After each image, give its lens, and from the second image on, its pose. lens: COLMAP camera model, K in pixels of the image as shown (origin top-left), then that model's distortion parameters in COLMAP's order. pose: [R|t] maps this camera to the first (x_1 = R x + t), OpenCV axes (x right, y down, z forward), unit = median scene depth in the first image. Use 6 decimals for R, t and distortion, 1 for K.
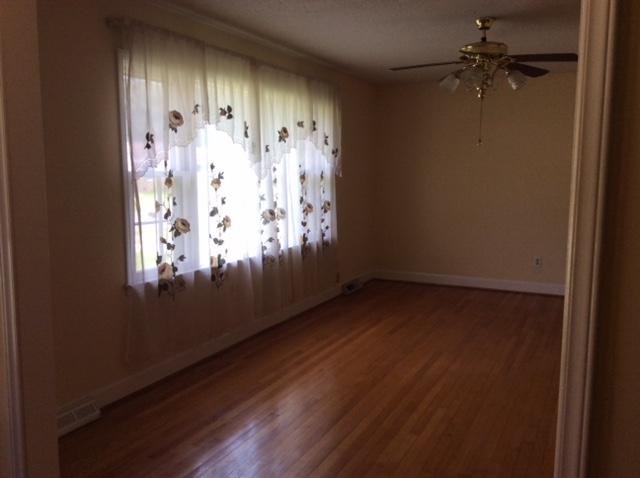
lens RADIAL K [[605.9, 0, 320.0], [0, 605.9, 239.0], [0, 0, 1]] dist [0.200827, -0.331182]
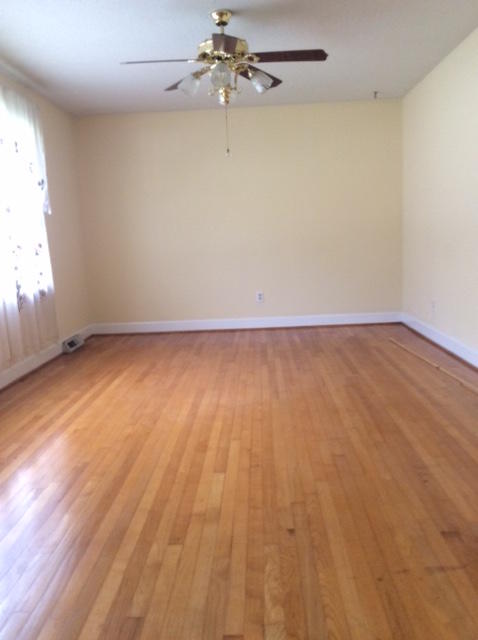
lens RADIAL K [[605.9, 0, 236.2], [0, 605.9, 309.1], [0, 0, 1]] dist [0.200827, -0.331182]
pose [[0.921348, -0.093870, 0.377236, -0.090635], [0.095552, 0.995322, 0.014299, 0.059977], [-0.376813, 0.022871, 0.926007, 0.150878]]
